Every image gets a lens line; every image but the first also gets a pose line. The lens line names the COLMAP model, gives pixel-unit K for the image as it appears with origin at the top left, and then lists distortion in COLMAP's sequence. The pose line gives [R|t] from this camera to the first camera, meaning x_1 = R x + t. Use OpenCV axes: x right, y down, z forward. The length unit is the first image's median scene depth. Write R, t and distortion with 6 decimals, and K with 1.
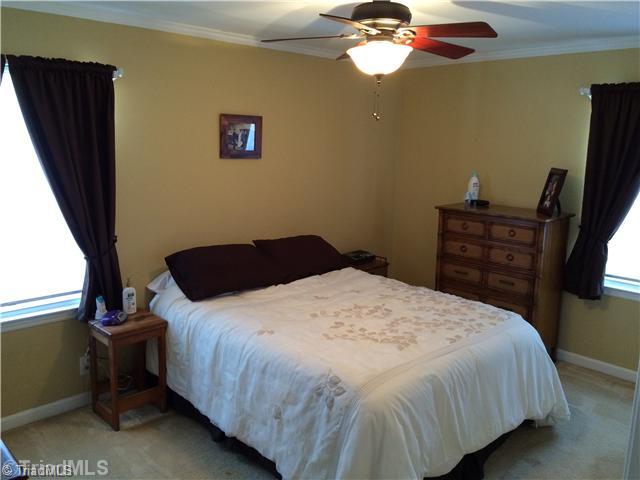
lens RADIAL K [[541.3, 0, 321.7], [0, 541.3, 242.7], [0, 0, 1]] dist [0.017984, -0.007488]
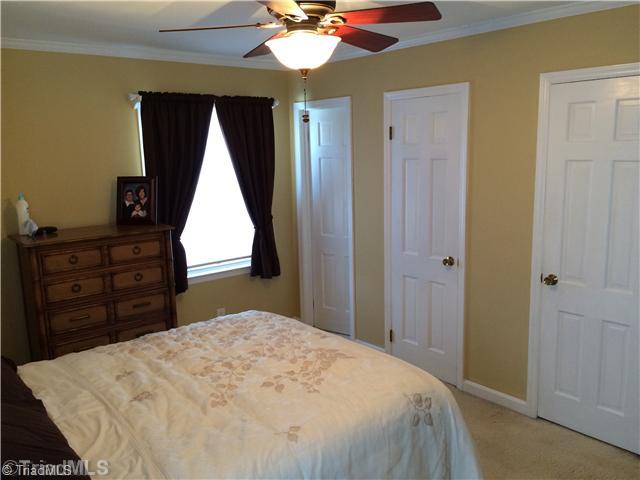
lens RADIAL K [[541.3, 0, 321.4], [0, 541.3, 235.9], [0, 0, 1]] dist [0.017984, -0.007488]
pose [[0.067882, -0.188477, 0.979729, -0.522170], [0.222335, 0.960157, 0.169307, -0.128540], [-0.972604, 0.206335, 0.107083, 0.616311]]
